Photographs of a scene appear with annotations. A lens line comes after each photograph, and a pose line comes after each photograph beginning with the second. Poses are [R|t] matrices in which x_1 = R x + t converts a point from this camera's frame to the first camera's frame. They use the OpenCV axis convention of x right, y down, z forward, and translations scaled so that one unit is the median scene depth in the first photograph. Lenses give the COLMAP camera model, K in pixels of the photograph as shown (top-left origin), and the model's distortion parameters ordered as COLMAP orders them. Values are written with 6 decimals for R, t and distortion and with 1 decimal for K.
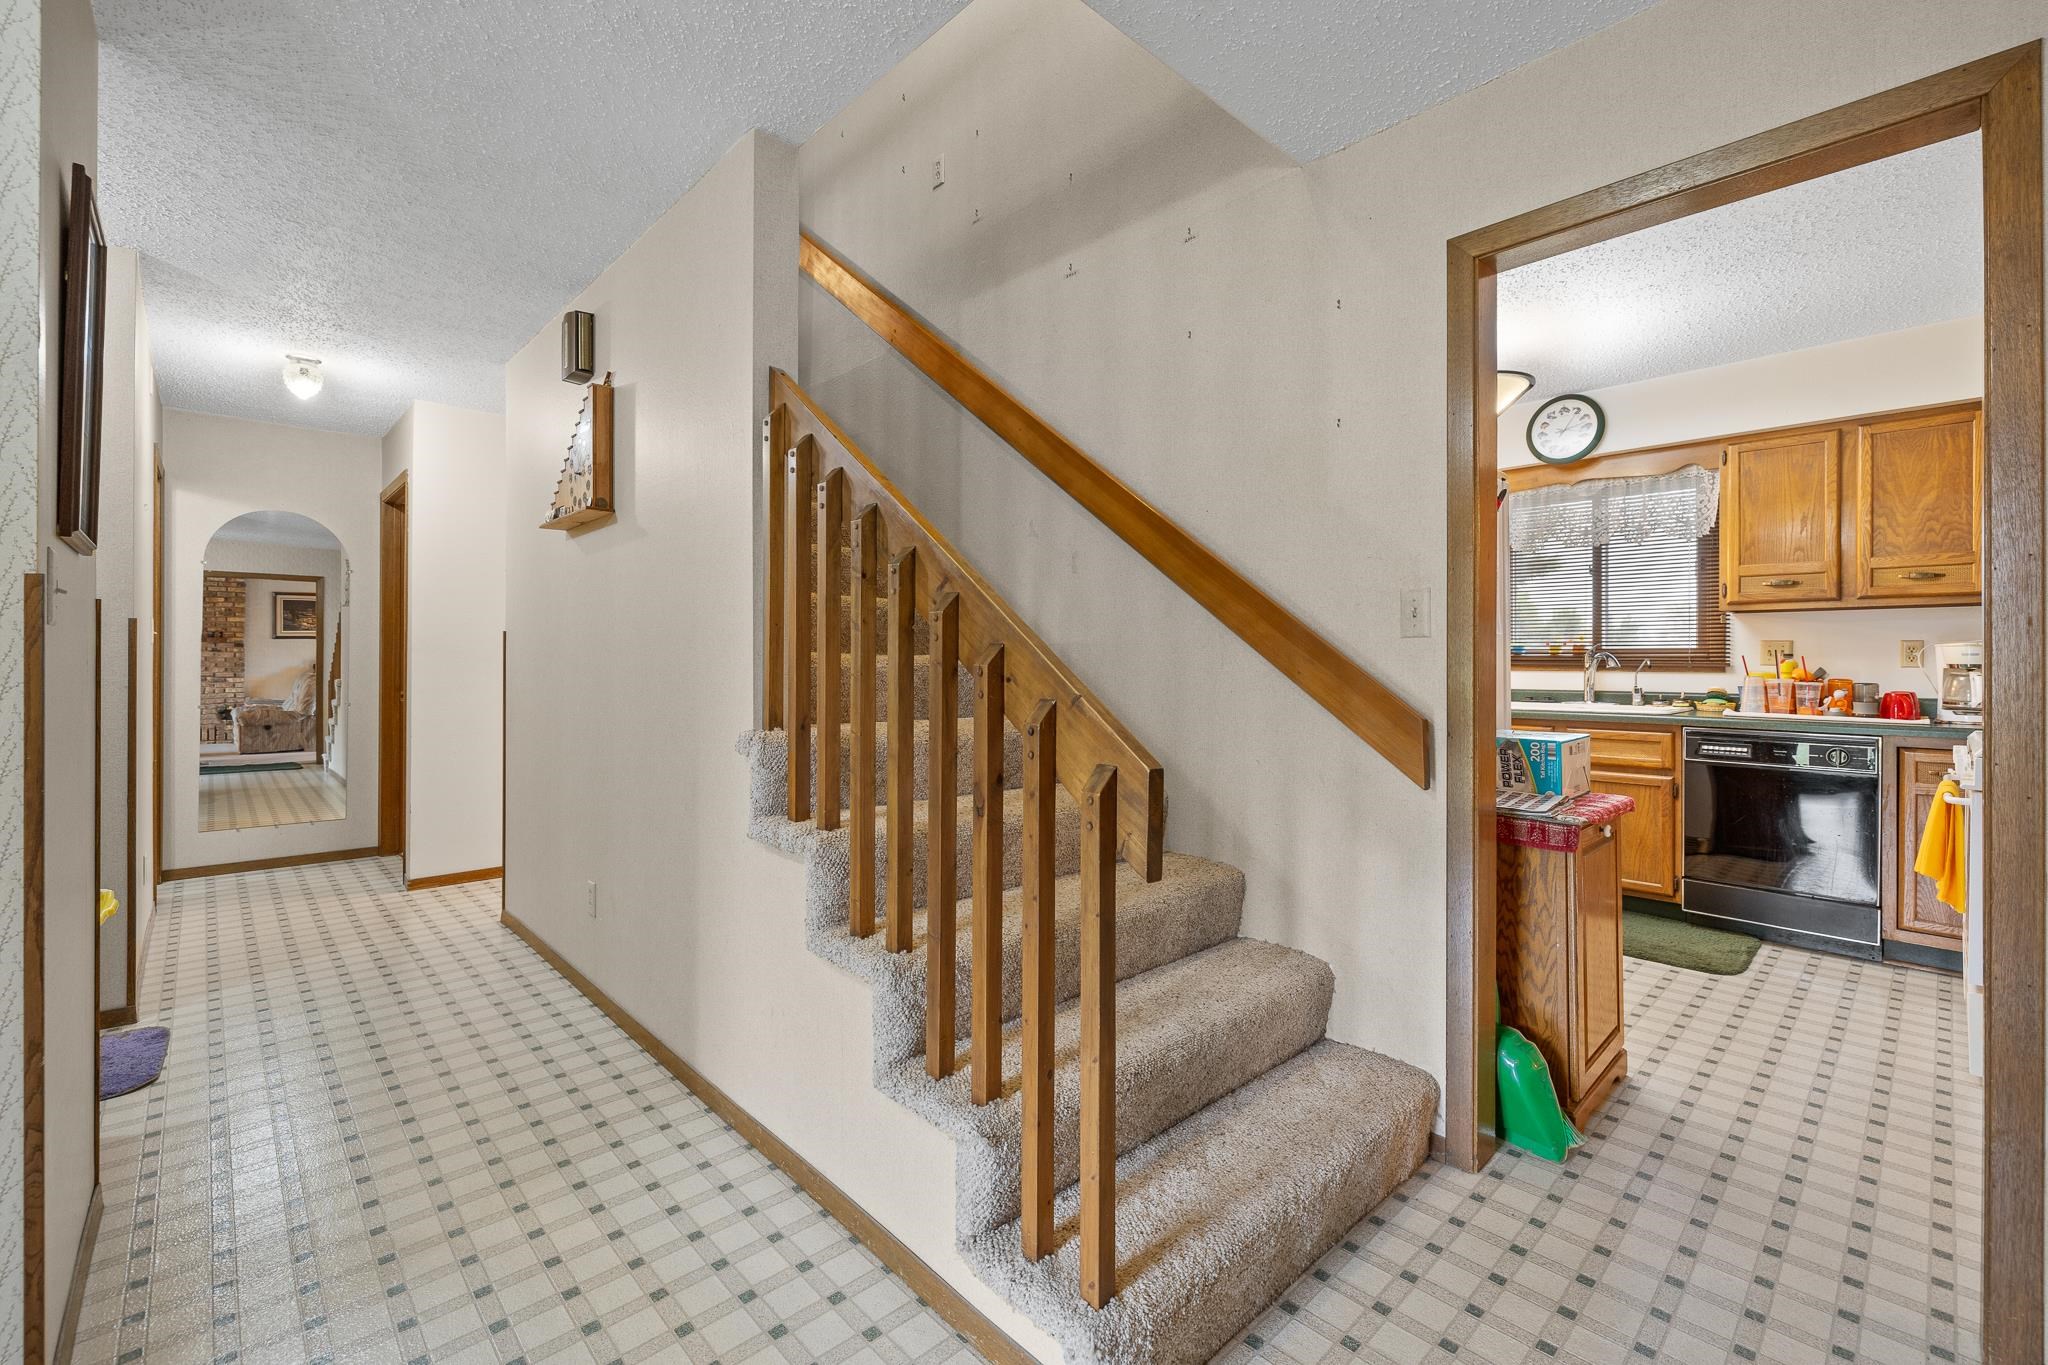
lens RADIAL K [[846.7, 0, 1029.8], [0, 846.7, 659.8], [0, 0, 1]] dist [-0.008578, 0.000014]
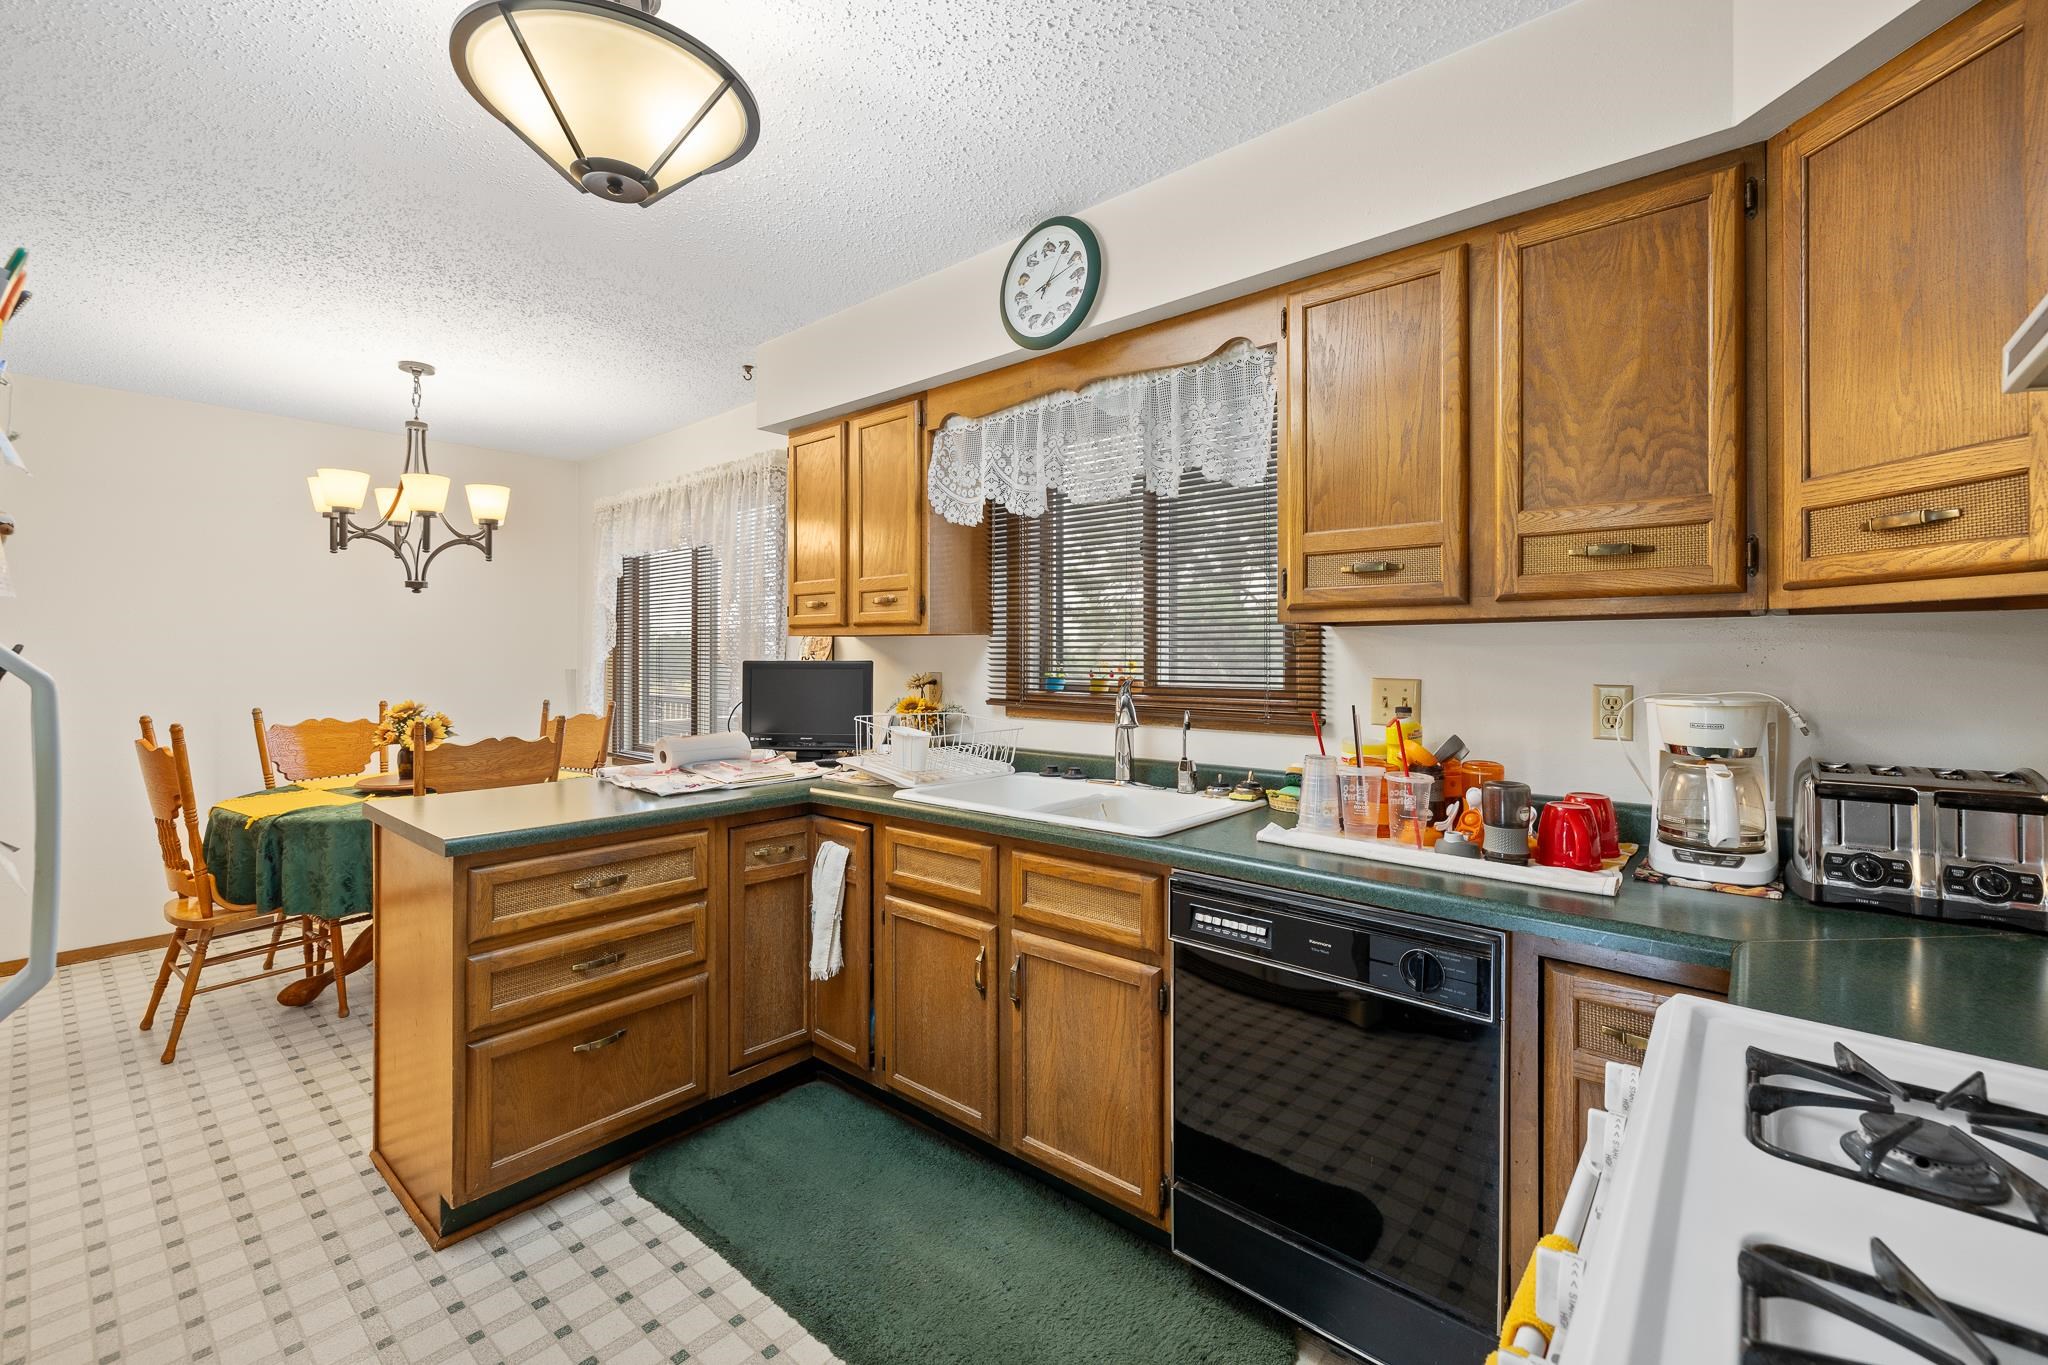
lens RADIAL K [[860.7, 0, 1026.6], [0, 860.7, 655.0], [0, 0, 1]] dist [-0.000110, -0.000006]
pose [[0.995642, -0.006587, 0.093029, 0.676176], [0.006629, 0.999978, -0.000149, -0.043659], [-0.093026, 0.000765, 0.995663, 0.542100]]
